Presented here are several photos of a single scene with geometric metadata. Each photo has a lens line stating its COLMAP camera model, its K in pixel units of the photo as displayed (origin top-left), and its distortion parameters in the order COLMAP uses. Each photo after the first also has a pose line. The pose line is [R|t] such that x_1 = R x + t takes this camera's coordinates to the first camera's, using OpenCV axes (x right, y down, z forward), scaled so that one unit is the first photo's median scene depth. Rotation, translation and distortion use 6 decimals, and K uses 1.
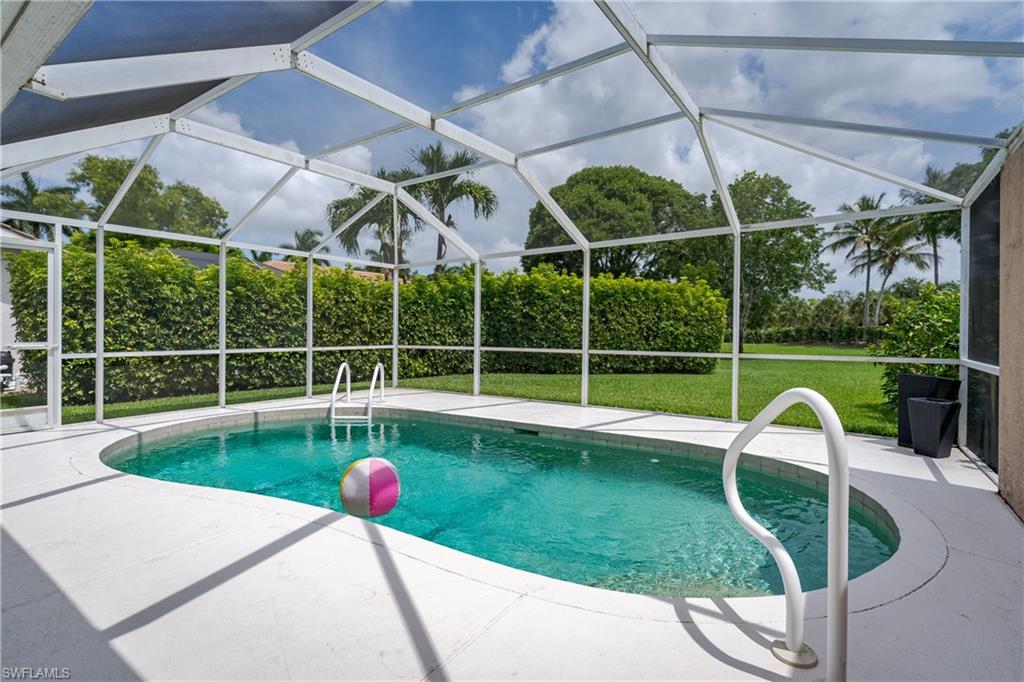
lens RADIAL K [[495.0, 0, 512.0], [0, 495.0, 341.0], [0, 0, 1]] dist [-0.000827, 0.000040]
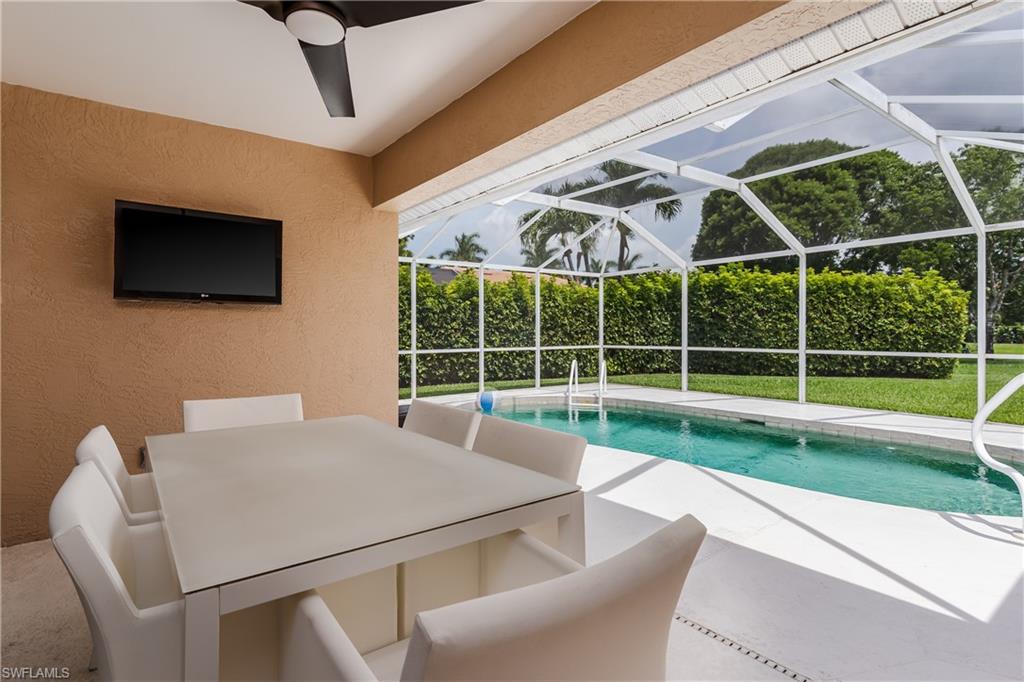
lens RADIAL K [[521.1, 0, 490.3], [0, 521.1, 331.9], [0, 0, 1]] dist [-0.000060, -0.000017]
pose [[0.945395, -0.007349, -0.325844, -0.059162], [0.001814, 0.999849, -0.017288, -0.001053], [0.325922, 0.015752, 0.945266, -0.132284]]
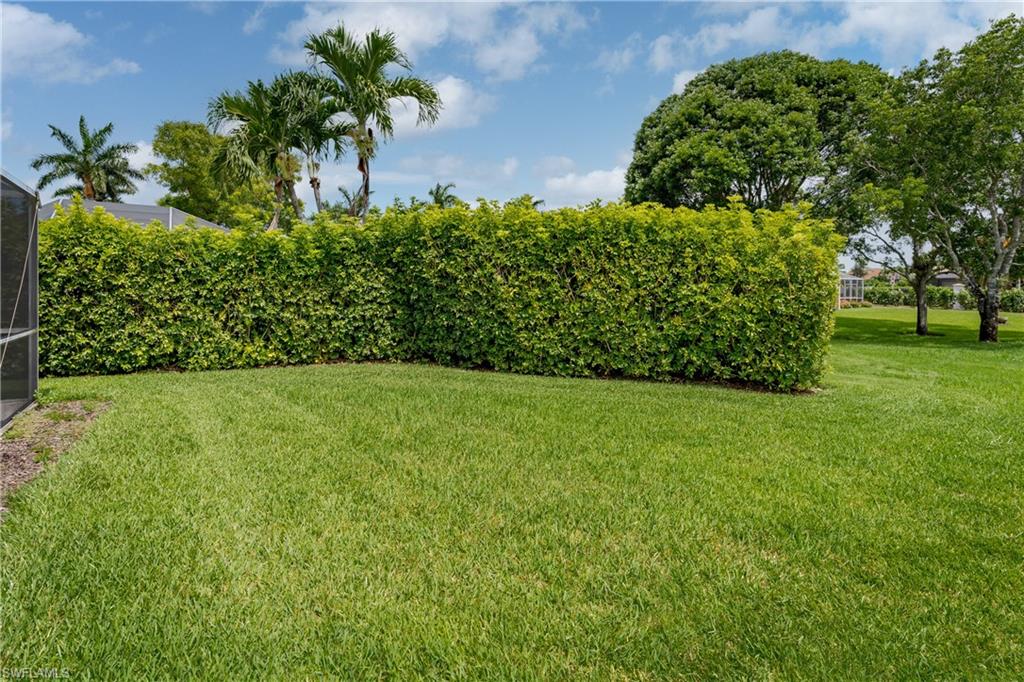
lens RADIAL K [[514.3, 0, 512.4], [0, 514.3, 297.4], [0, 0, 1]] dist [-0.000079, 0.000065]
pose [[0.918013, 0.014256, -0.396295, 0.376202], [-0.016850, 0.999853, -0.003065, -0.022451], [0.396193, 0.009491, 0.918118, 0.463231]]
